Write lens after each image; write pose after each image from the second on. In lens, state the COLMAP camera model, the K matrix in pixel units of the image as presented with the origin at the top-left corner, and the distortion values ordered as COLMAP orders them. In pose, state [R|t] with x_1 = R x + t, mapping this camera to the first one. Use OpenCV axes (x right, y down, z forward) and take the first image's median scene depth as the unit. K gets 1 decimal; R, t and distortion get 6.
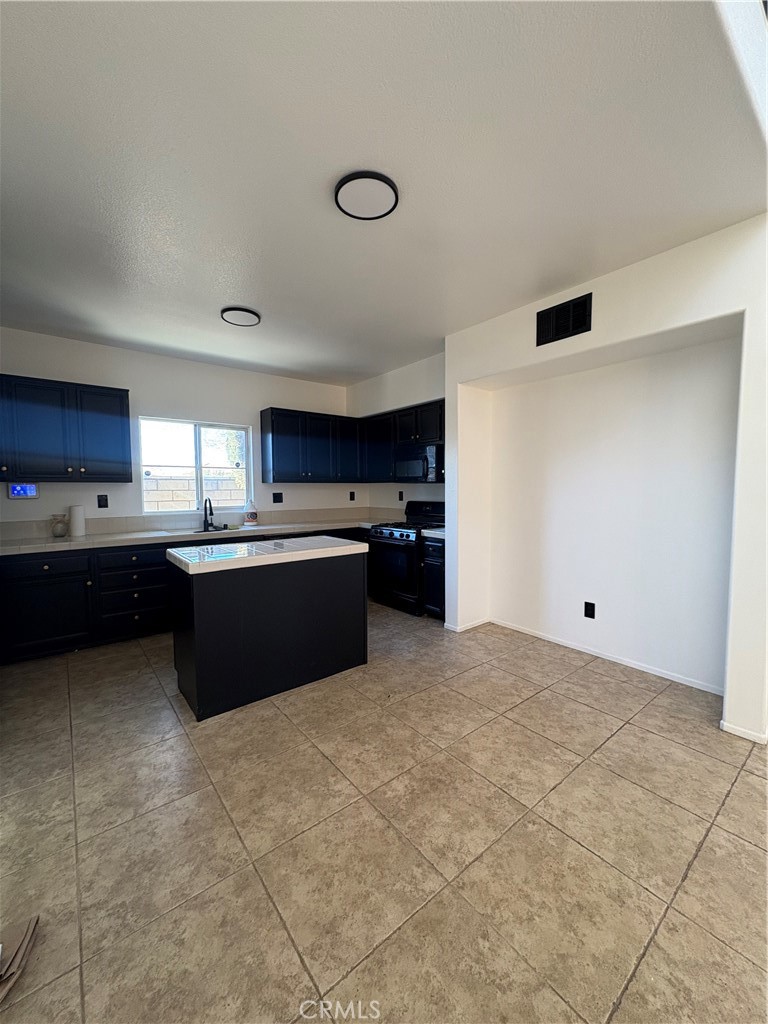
lens RADIAL K [[403.6, 0, 383.8], [0, 403.6, 514.1], [0, 0, 1]] dist [0.000257, 0.000186]
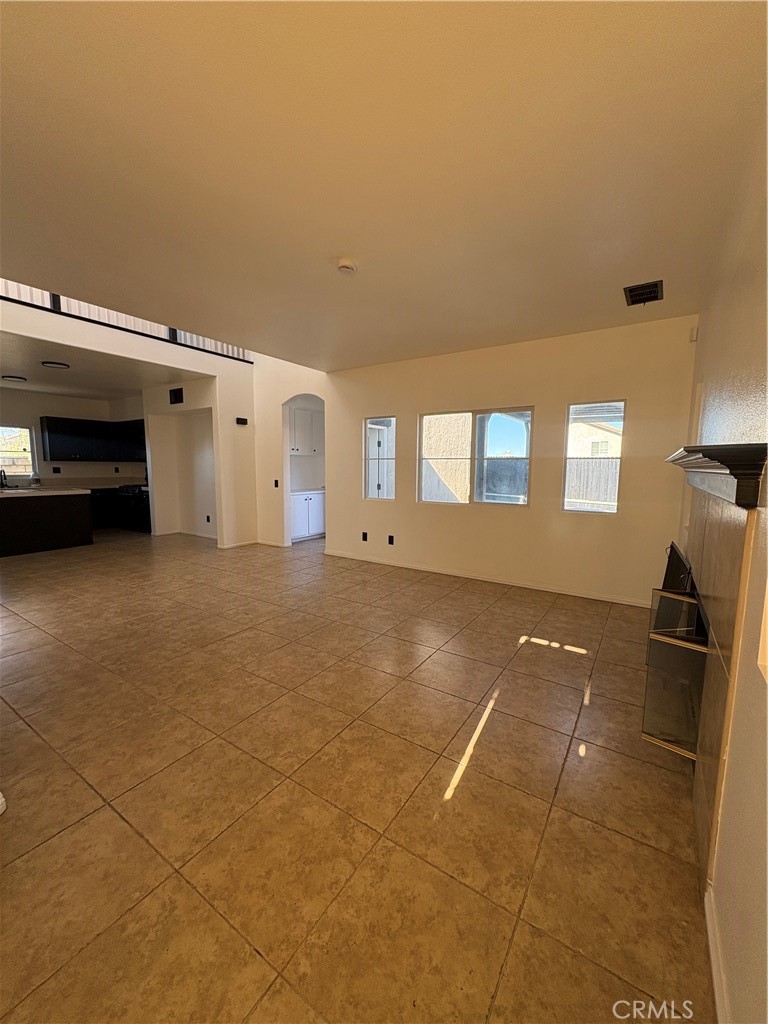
lens RADIAL K [[403.6, 0, 382.6], [0, 403.6, 518.0], [0, 0, 1]] dist [0.000257, 0.000186]
pose [[0.951682, -0.026757, 0.305918, 0.650300], [0.008835, 0.998170, 0.059820, 0.088521], [-0.306959, -0.054227, 0.950177, -1.291882]]
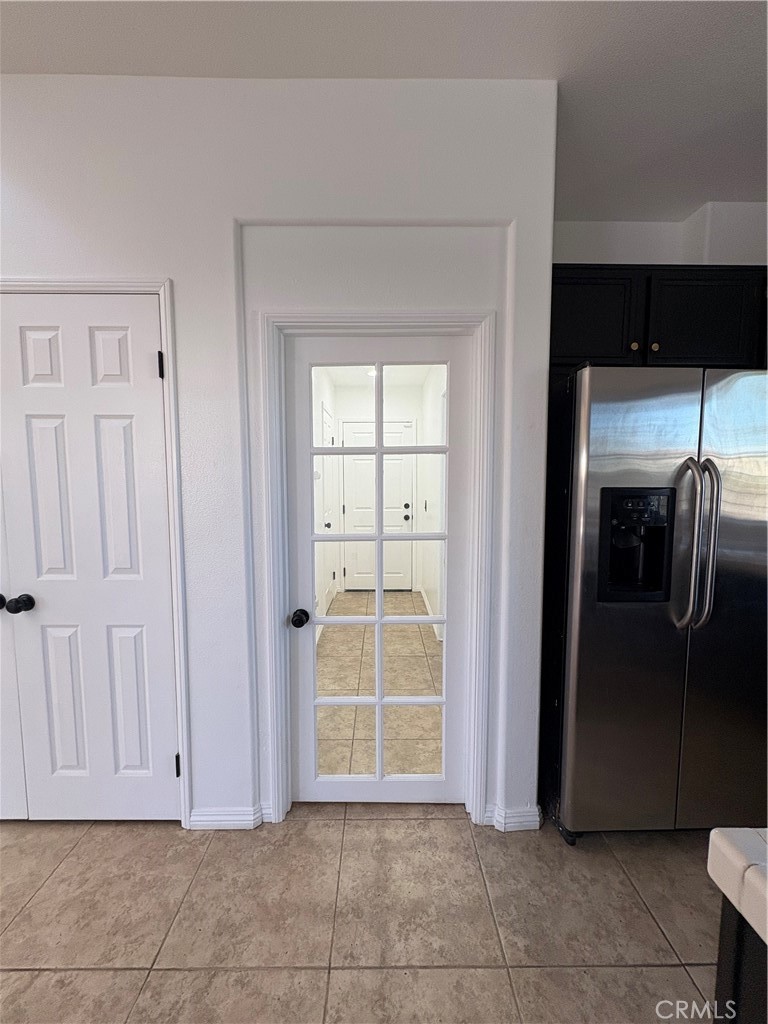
lens RADIAL K [[403.6, 0, 384.3], [0, 403.6, 512.8], [0, 0, 1]] dist [0.000257, 0.000186]
pose [[-0.616060, 0.067150, -0.784831, -0.126790], [-0.053703, 0.990461, 0.126898, -0.038713], [0.785866, 0.120325, -0.606578, 0.587575]]
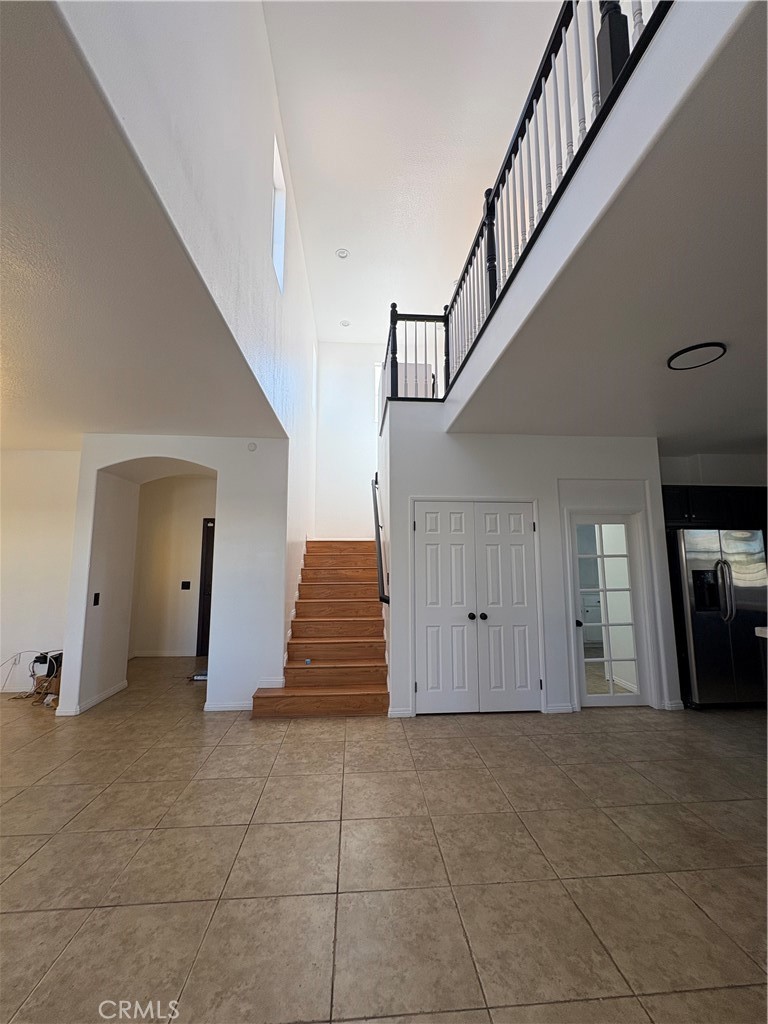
lens RADIAL K [[403.6, 0, 382.7], [0, 403.6, 512.9], [0, 0, 1]] dist [0.000257, 0.000186]
pose [[-0.565091, -0.093324, -0.819733, 0.804541], [-0.051784, 0.995635, -0.077651, -0.050584], [0.823402, -0.001431, -0.567457, 0.450291]]
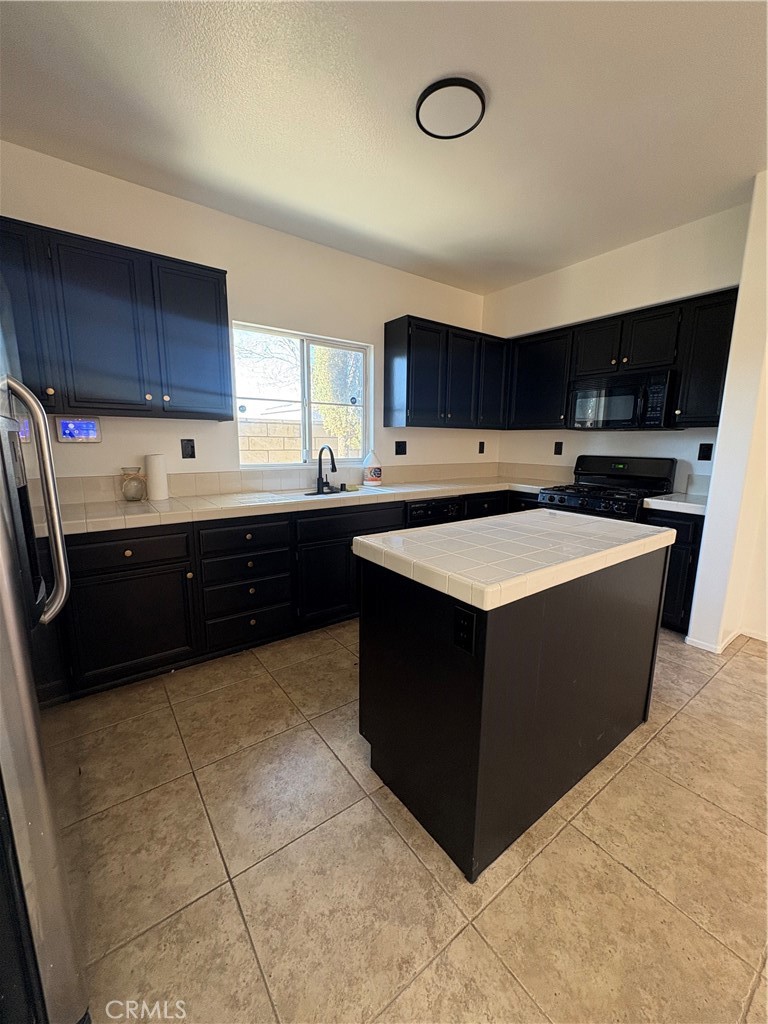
lens RADIAL K [[403.6, 0, 383.7], [0, 403.6, 513.1], [0, 0, 1]] dist [0.000257, 0.000186]
pose [[0.999148, 0.021431, -0.035275, -0.352602], [-0.017334, 0.993486, 0.112629, -0.006280], [0.037459, -0.111922, 0.993011, 0.335954]]
